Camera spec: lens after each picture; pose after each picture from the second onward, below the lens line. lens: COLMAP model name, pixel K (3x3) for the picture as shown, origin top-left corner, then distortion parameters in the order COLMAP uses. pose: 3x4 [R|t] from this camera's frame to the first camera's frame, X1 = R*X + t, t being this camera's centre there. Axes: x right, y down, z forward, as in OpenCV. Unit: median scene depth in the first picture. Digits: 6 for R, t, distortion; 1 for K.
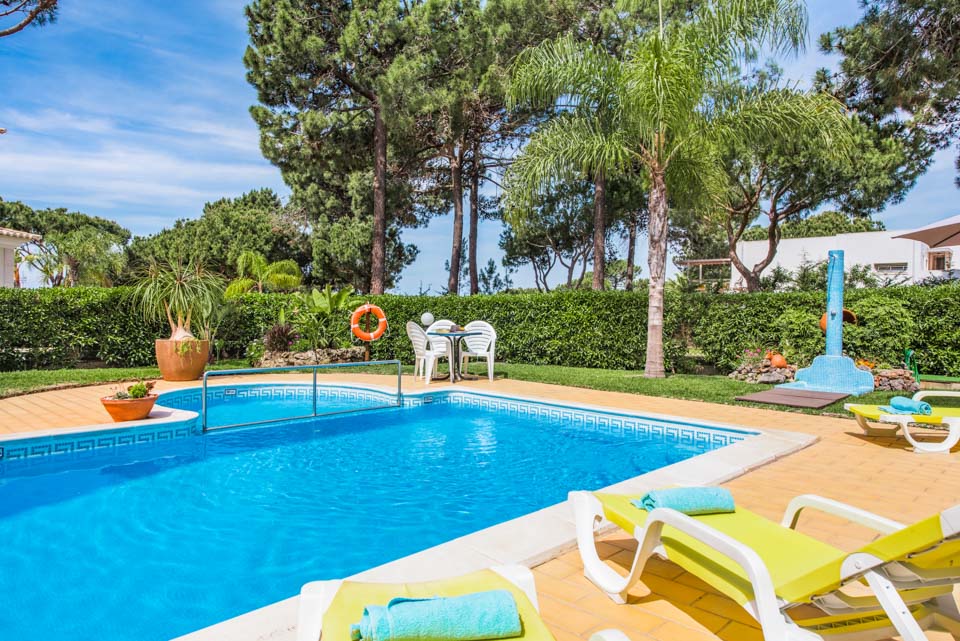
lens RADIAL K [[643.3, 0, 475.1], [0, 643.3, 316.7], [0, 0, 1]] dist [0.022311, -0.009372]
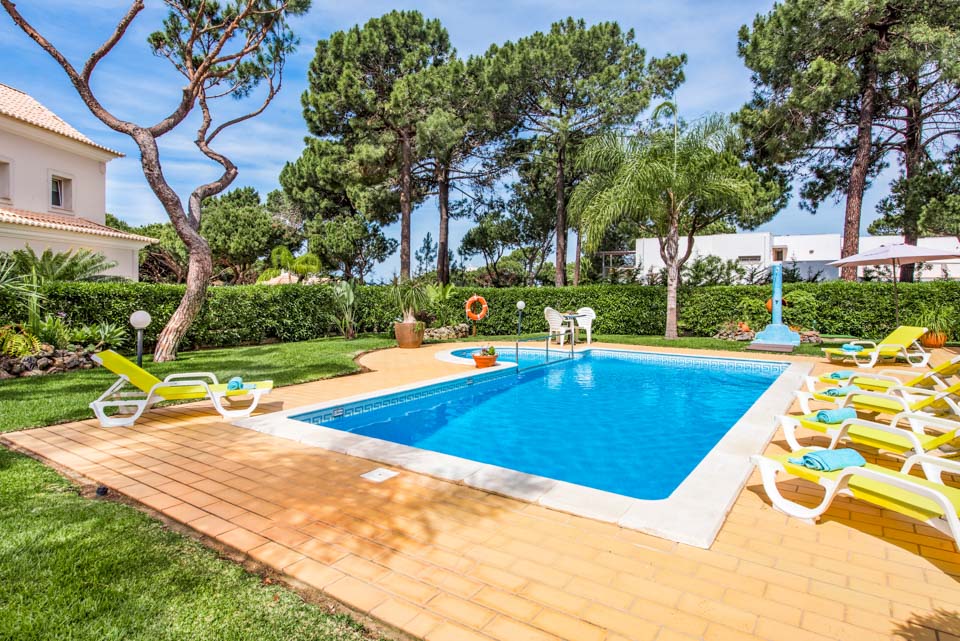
lens RADIAL K [[540.1, 0, 488.7], [0, 540.1, 295.5], [0, 0, 1]] dist [0.016704, 0.000287]
pose [[0.987115, -0.011218, 0.159616, -0.236551], [0.010375, 0.999927, 0.006116, -0.018503], [-0.159673, -0.004381, 0.987160, -0.174297]]
